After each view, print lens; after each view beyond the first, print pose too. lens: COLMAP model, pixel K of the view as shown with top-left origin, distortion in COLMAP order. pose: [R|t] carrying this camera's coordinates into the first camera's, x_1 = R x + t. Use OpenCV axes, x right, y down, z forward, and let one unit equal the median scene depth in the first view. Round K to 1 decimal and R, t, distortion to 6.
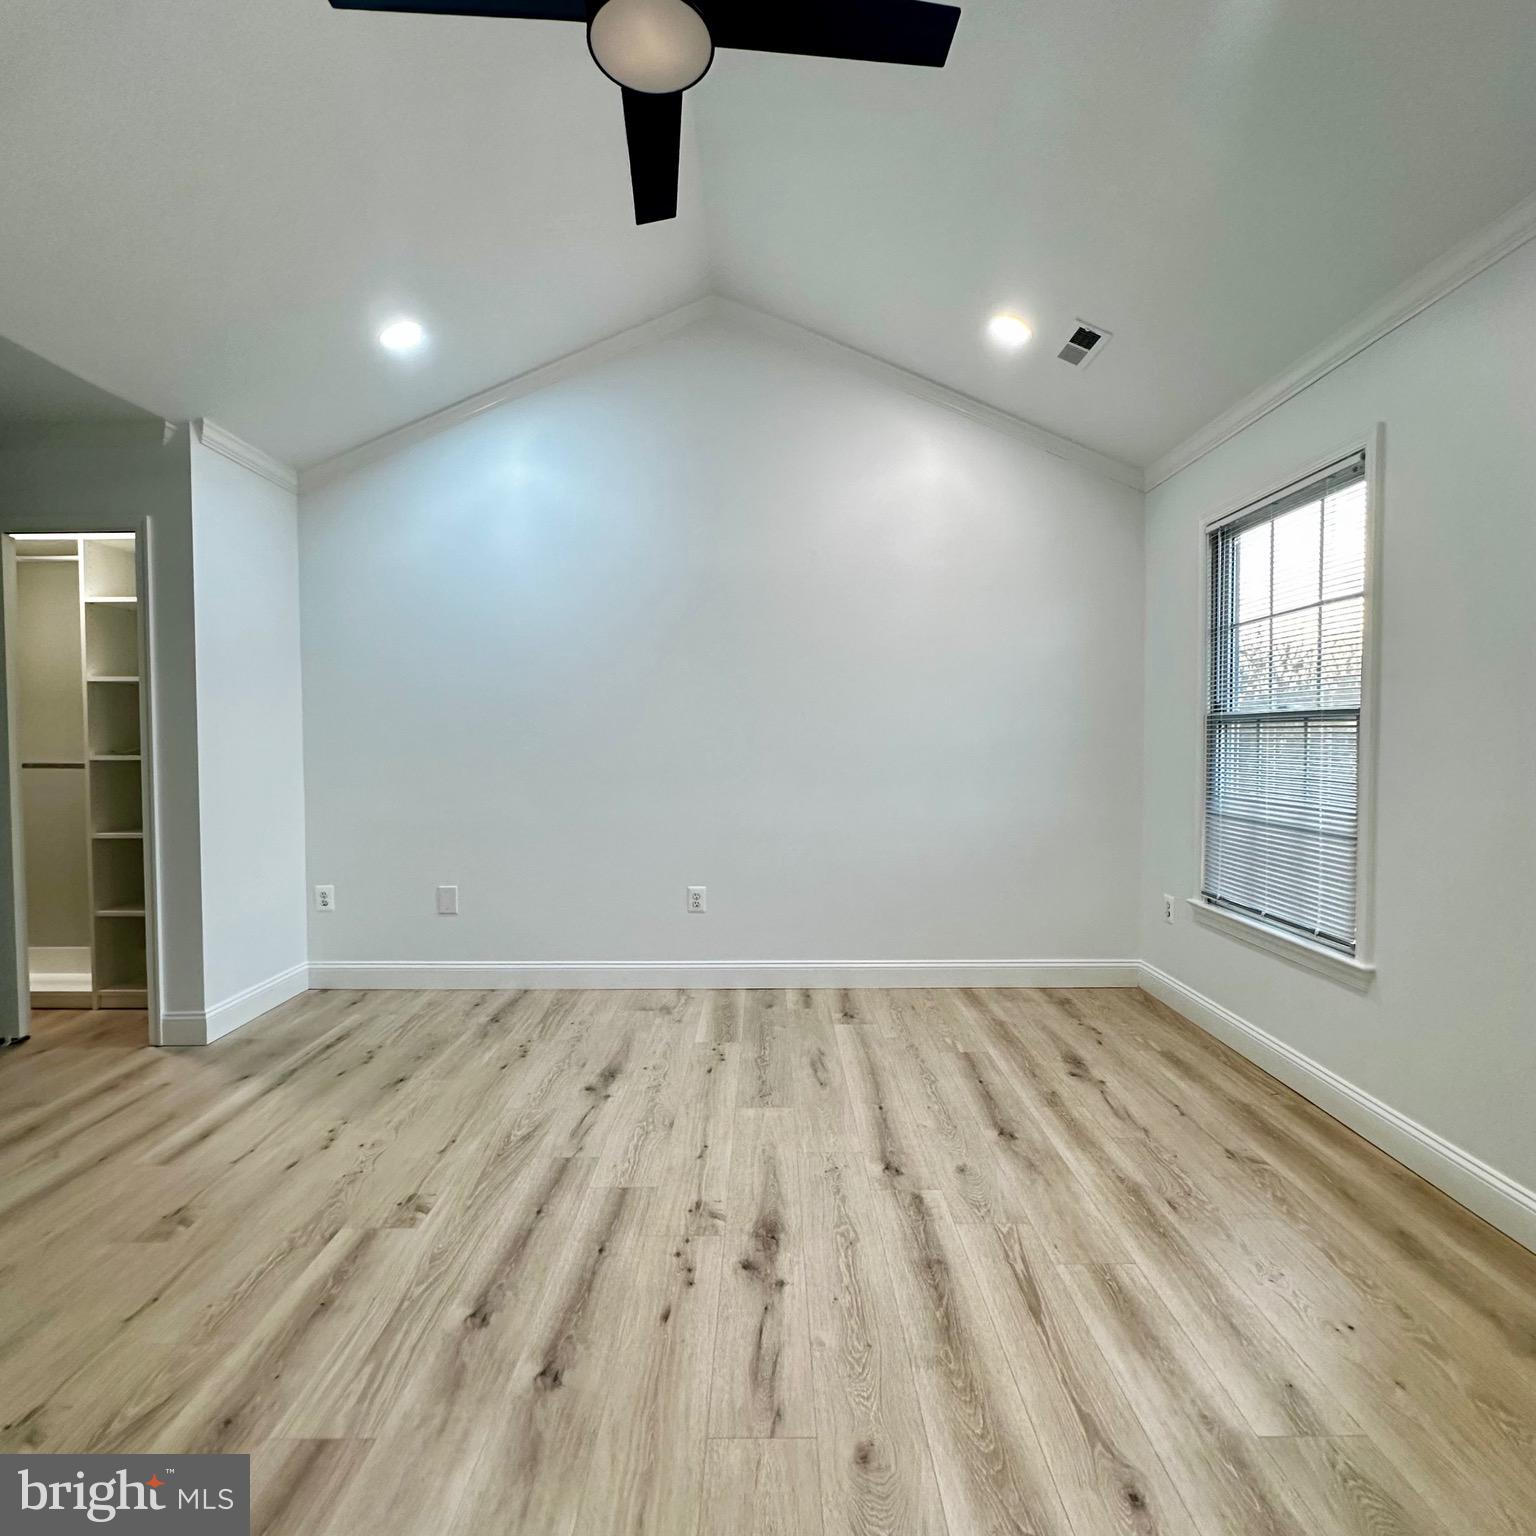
lens RADIAL K [[816.5, 0, 761.8], [0, 816.5, 765.9], [0, 0, 1]] dist [-0.005374, 0.001307]
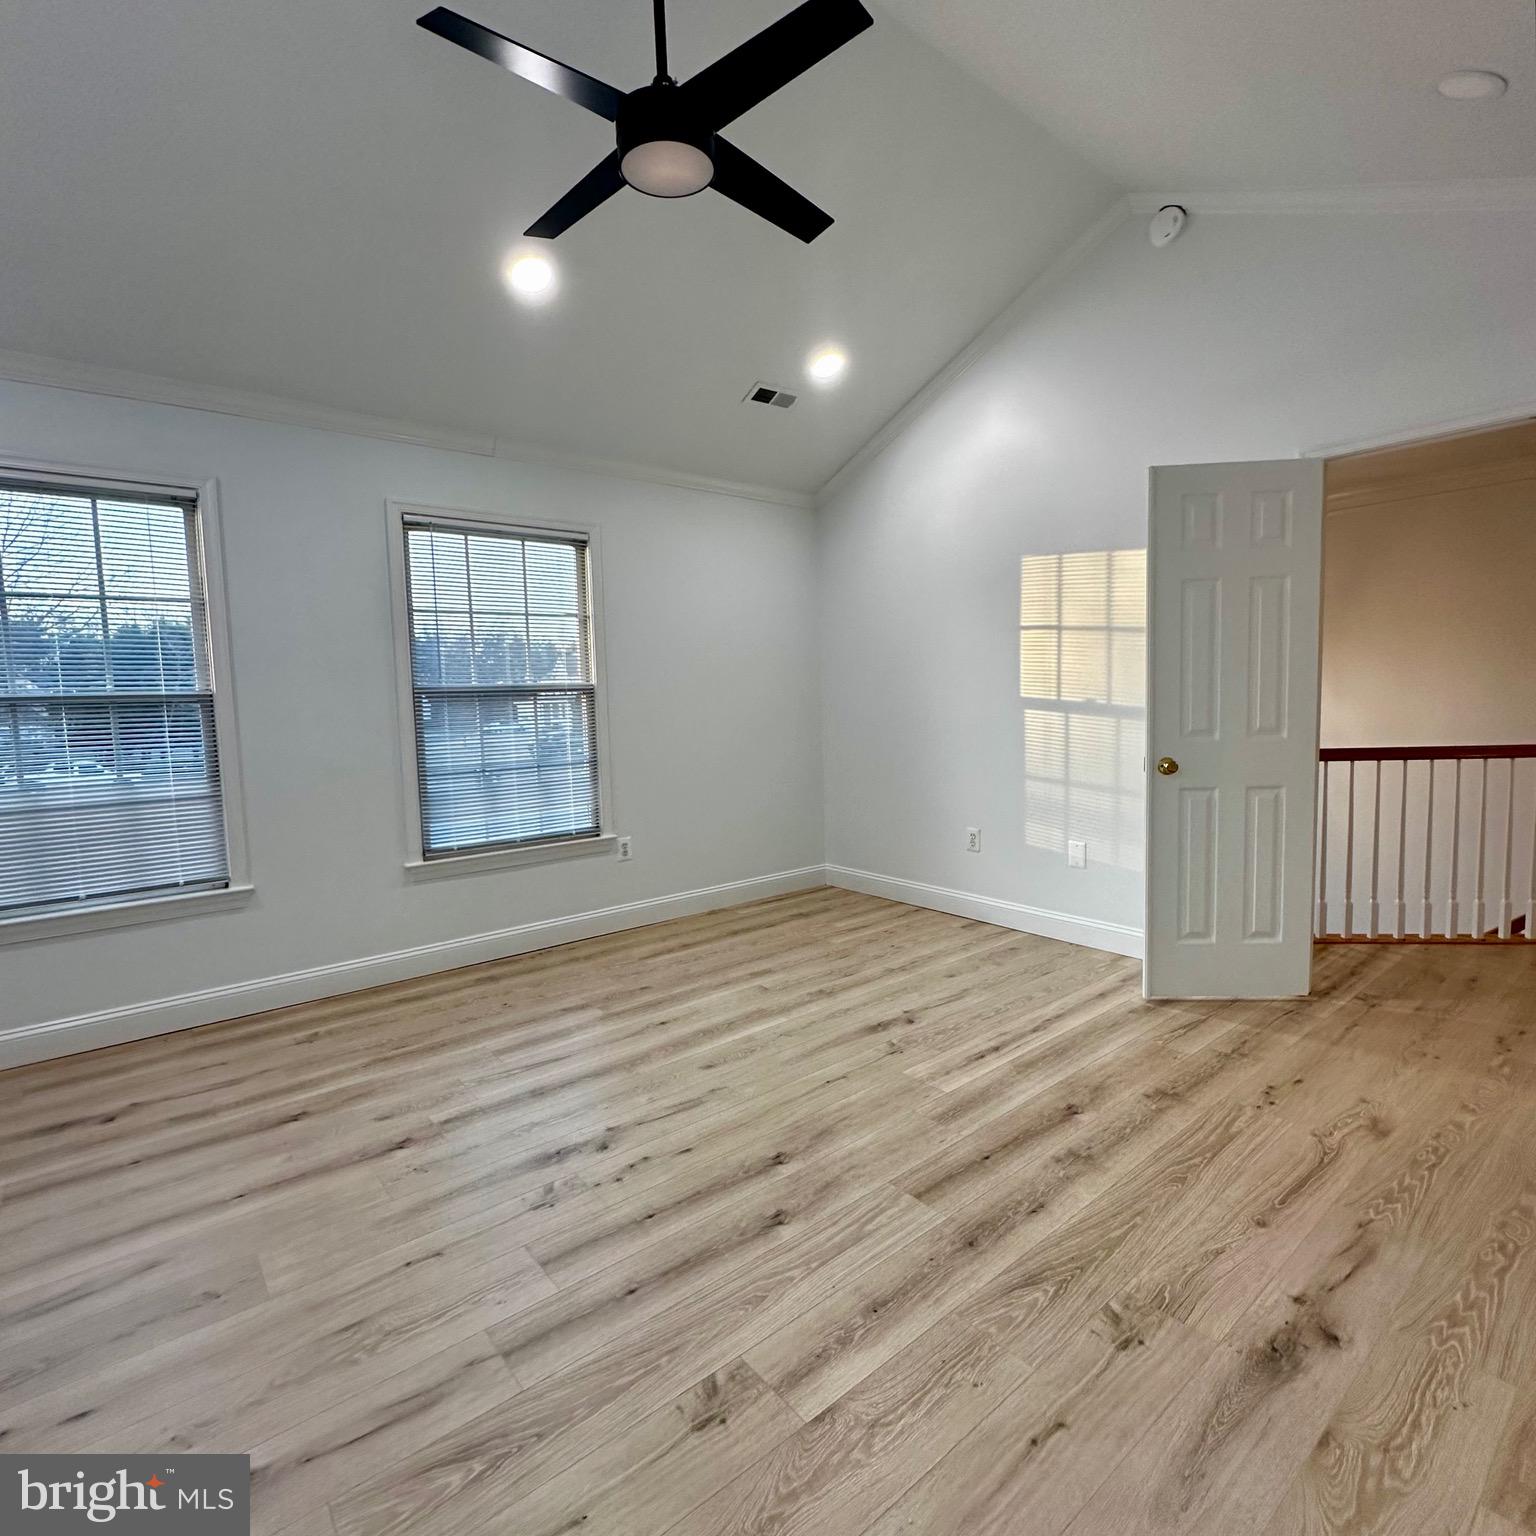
lens RADIAL K [[816.5, 0, 769.3], [0, 816.5, 771.6], [0, 0, 1]] dist [-0.005374, 0.001307]
pose [[-0.634648, -0.050385, 0.771157, -1.112441], [0.053237, 0.992651, 0.108670, -0.058541], [-0.770965, 0.110021, -0.627302, 1.555788]]
